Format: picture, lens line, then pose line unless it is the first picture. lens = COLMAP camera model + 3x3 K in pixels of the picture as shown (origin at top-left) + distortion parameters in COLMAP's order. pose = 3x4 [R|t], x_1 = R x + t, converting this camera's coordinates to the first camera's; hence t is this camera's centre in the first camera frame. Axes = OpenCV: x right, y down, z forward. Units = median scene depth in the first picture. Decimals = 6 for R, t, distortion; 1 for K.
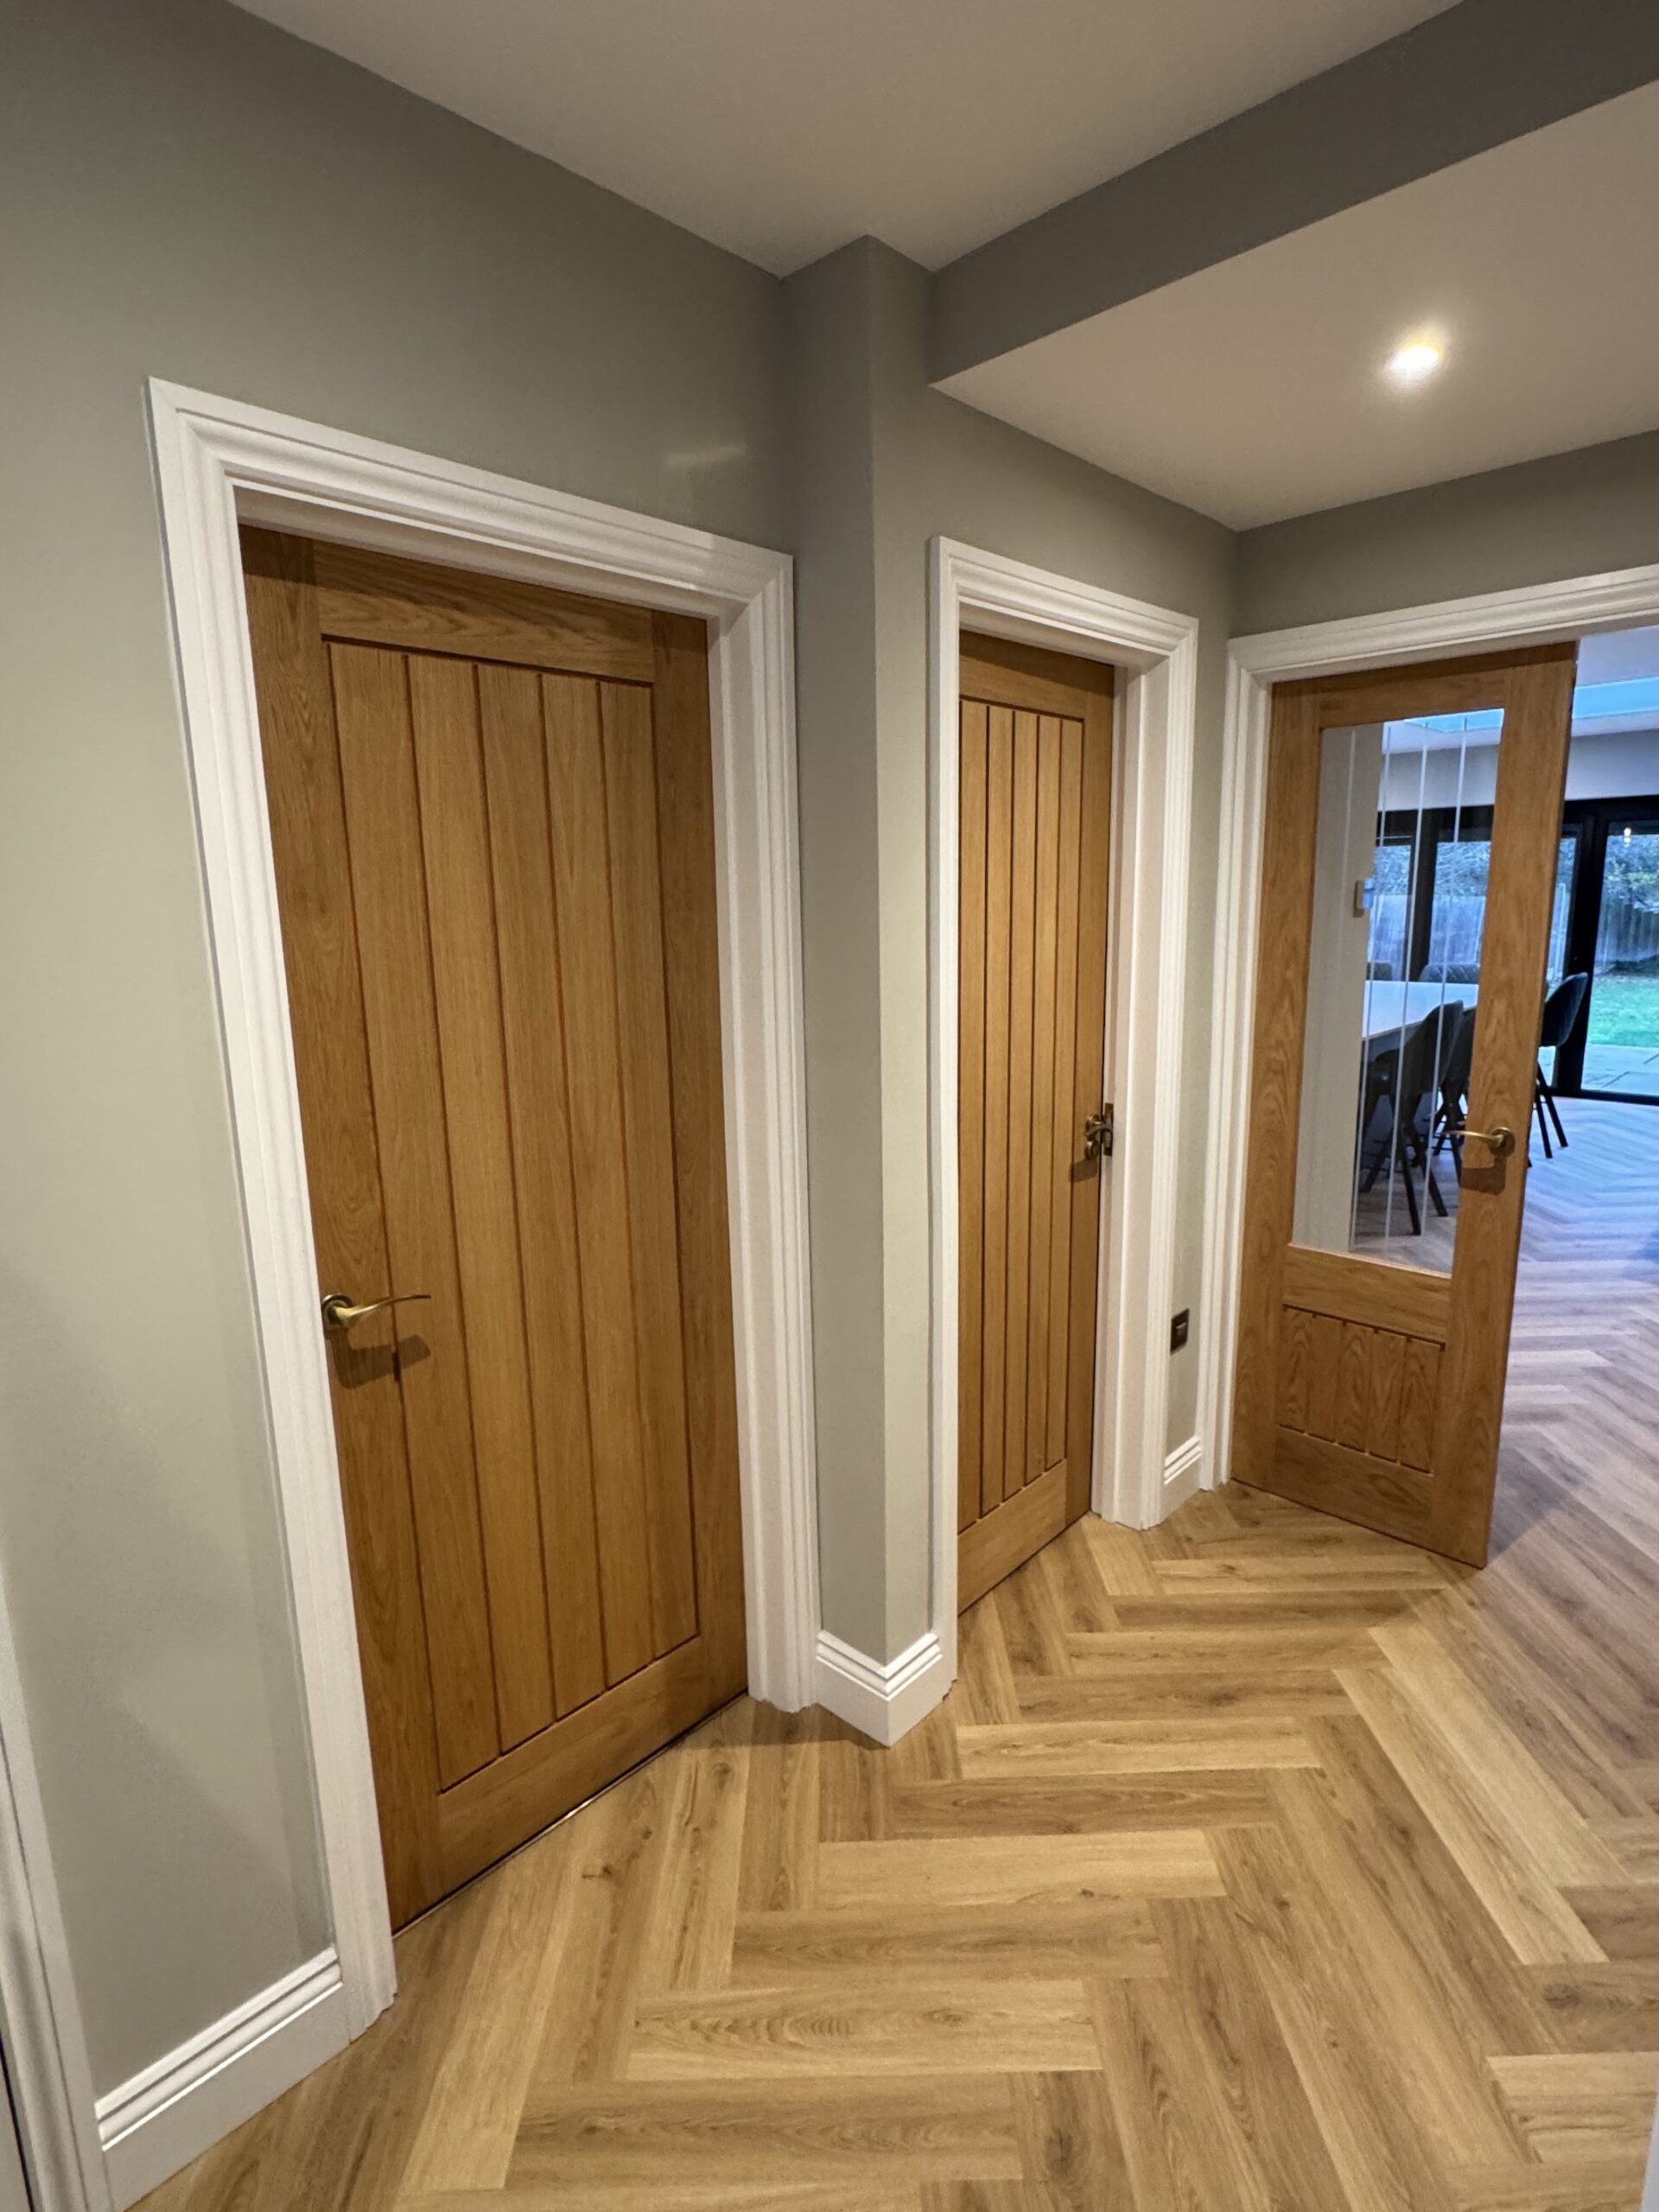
lens RADIAL K [[1112.5, 0, 832.7], [0, 1112.5, 1104.1], [0, 0, 1]] dist [0.001883, 0.000398]
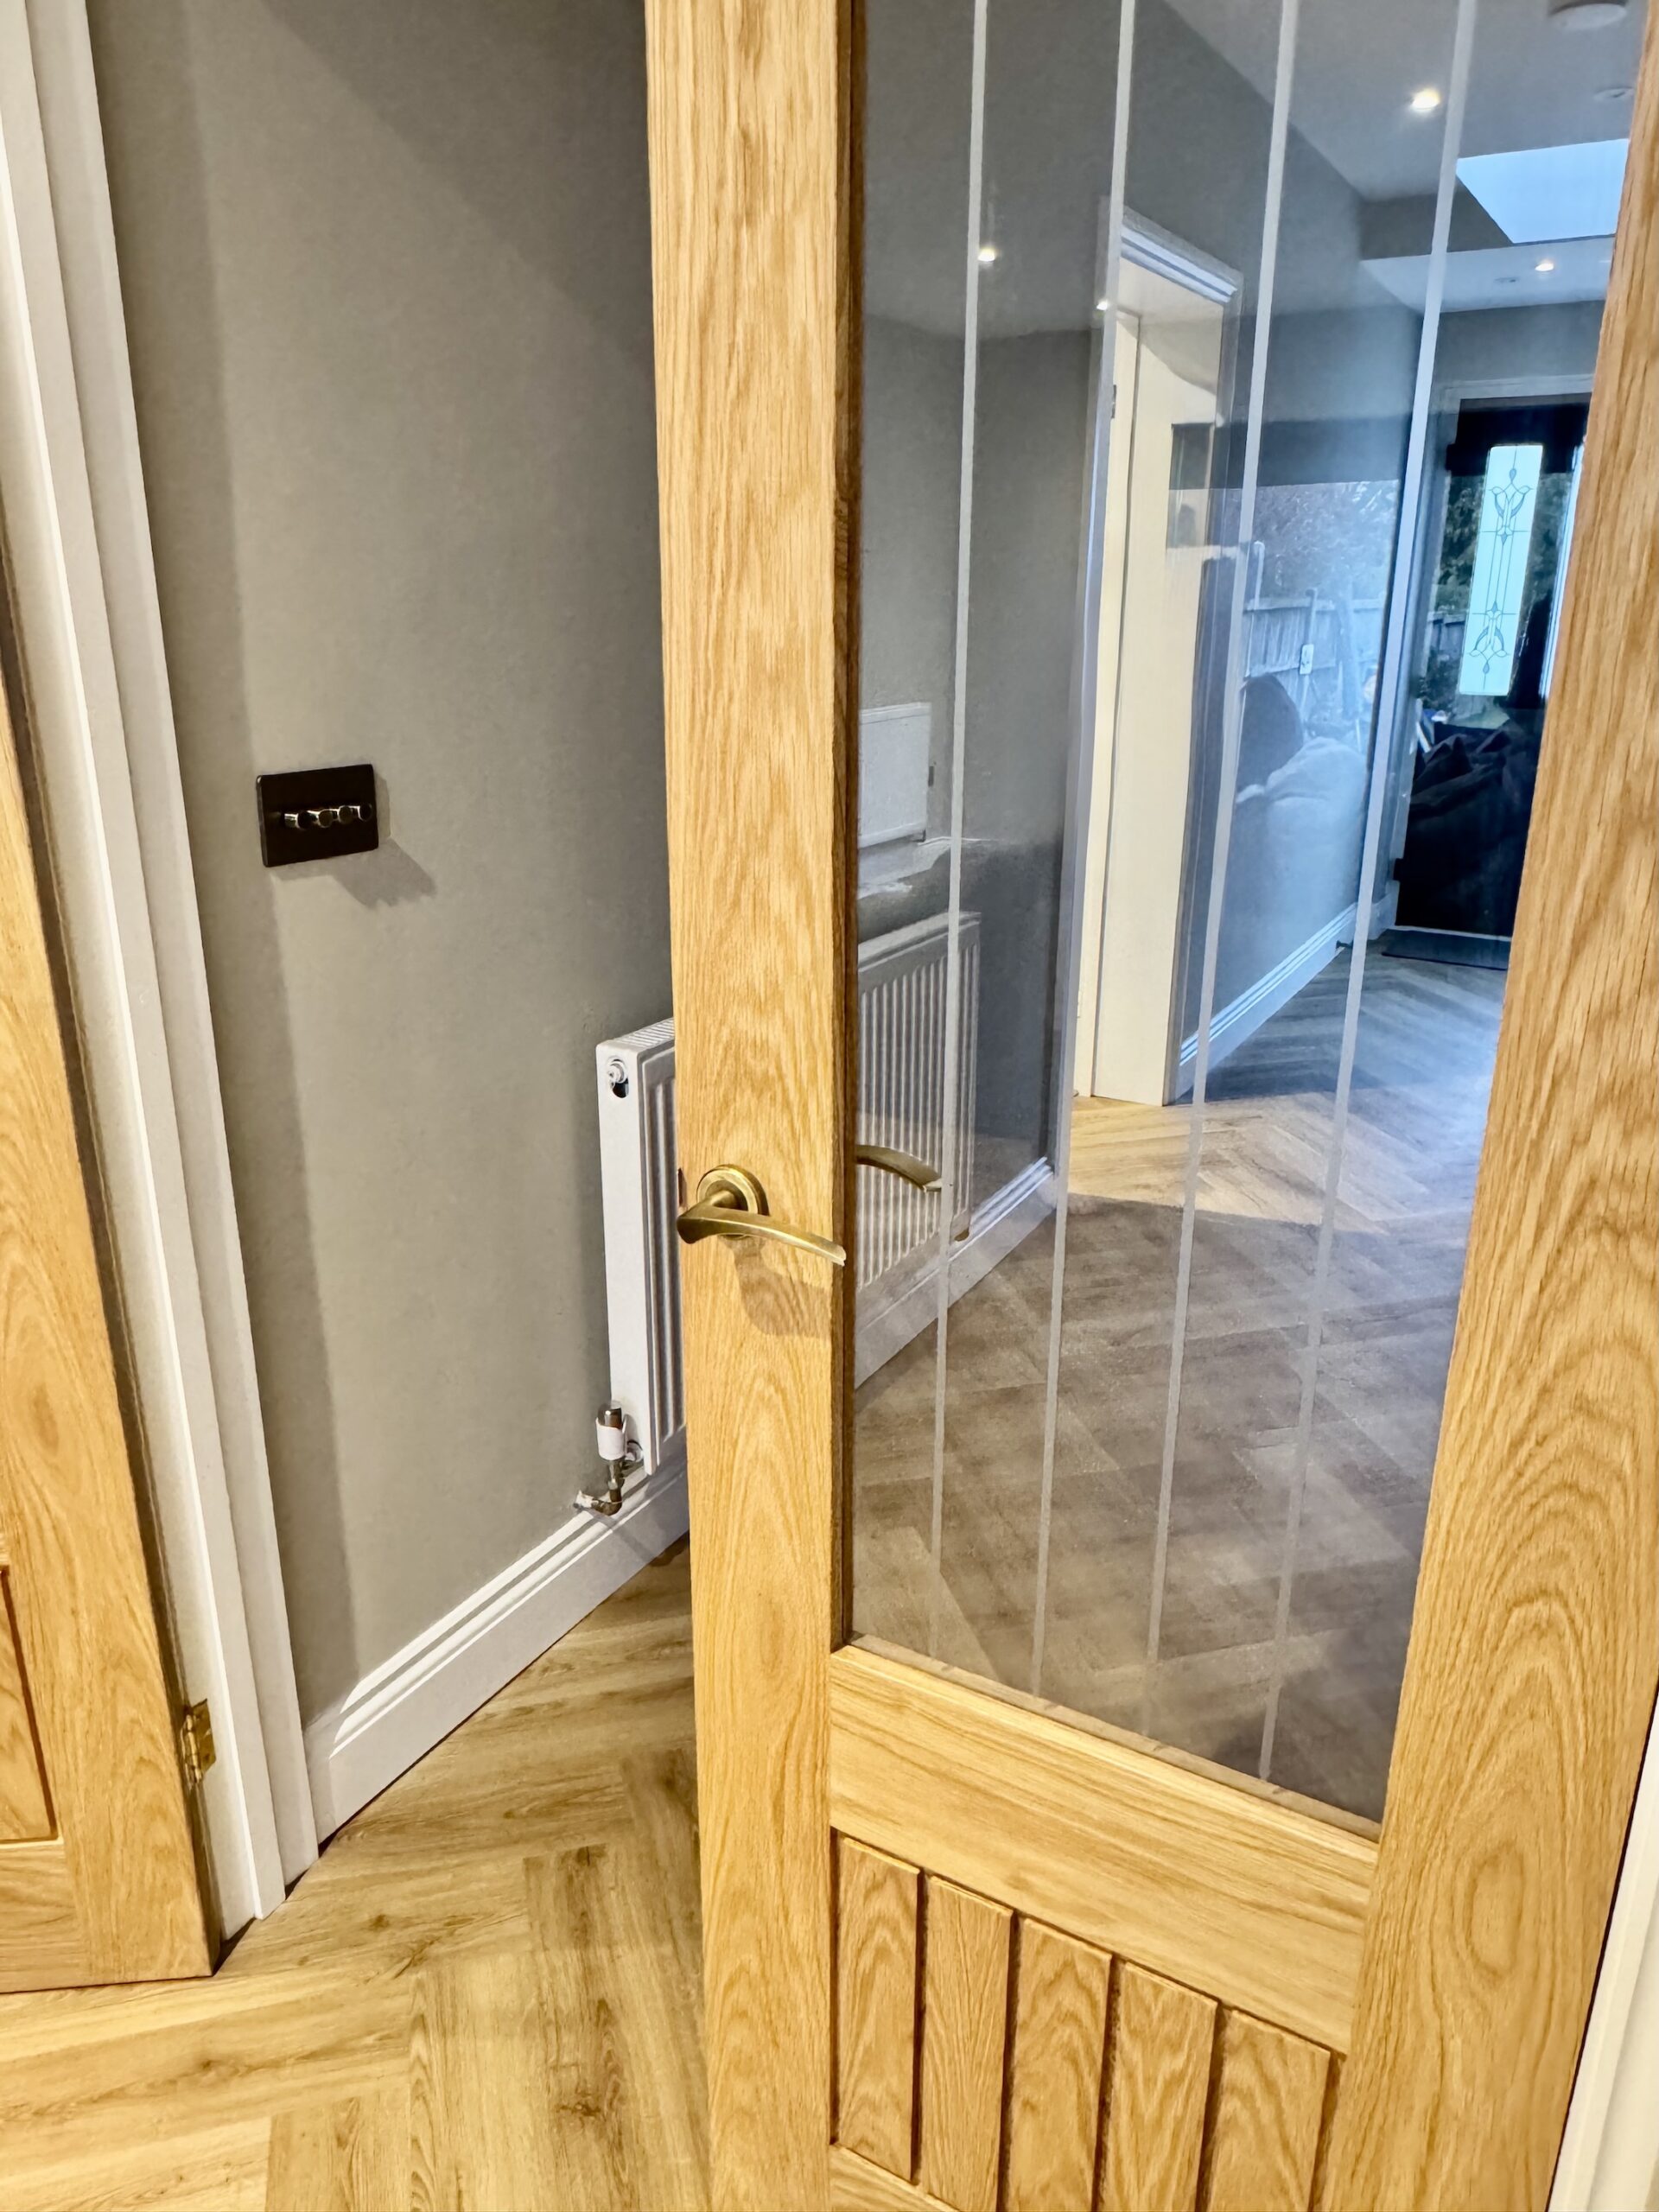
lens RADIAL K [[1565.1, 0, 828.1], [0, 1565.1, 1099.1], [0, 0, 1]] dist [0.015070, -0.005279]
pose [[-0.965458, 0.096170, -0.242160, 0.658499], [-0.038111, 0.867275, 0.496369, -0.205675], [0.257755, 0.488453, -0.833652, 1.301359]]
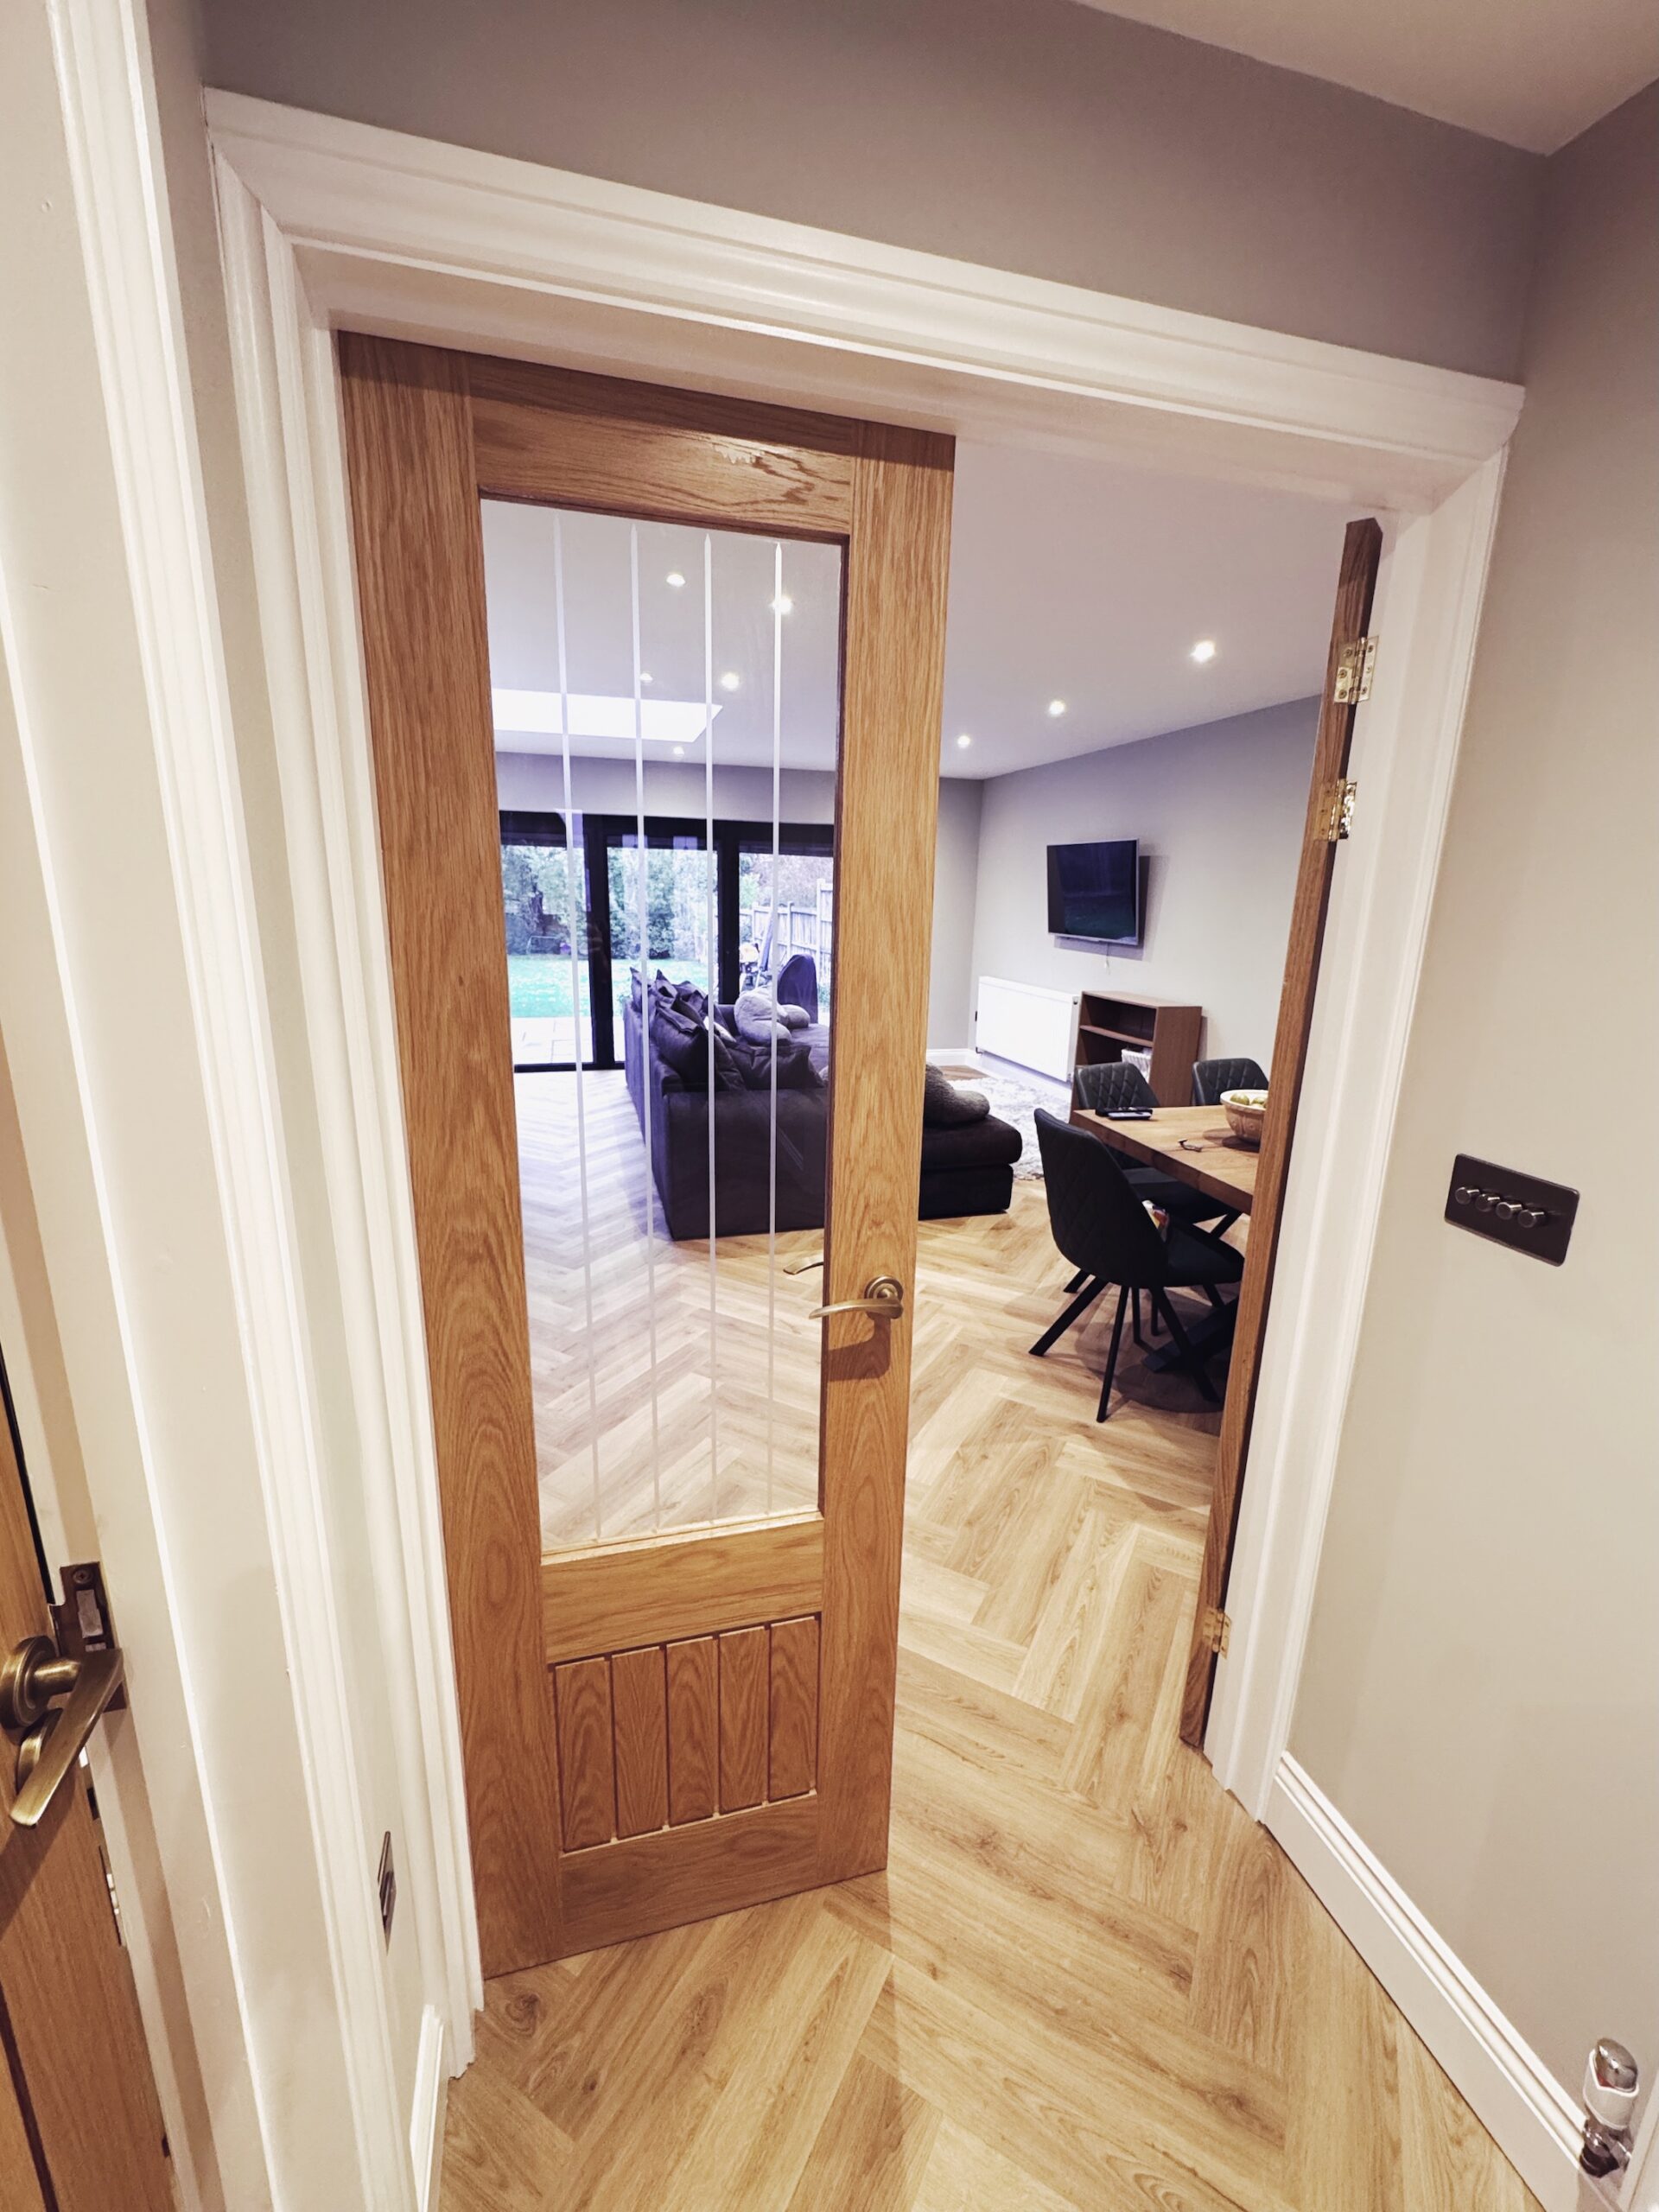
lens RADIAL K [[883.8, 0, 824.0], [0, 883.8, 1099.9], [0, 0, 1]] dist [-0.002659, 0.000195]
pose [[0.488601, -0.170174, 0.855751, 0.173332], [0.133810, 0.983807, 0.119239, -0.130766], [-0.862186, 0.056248, 0.503460, 0.735577]]
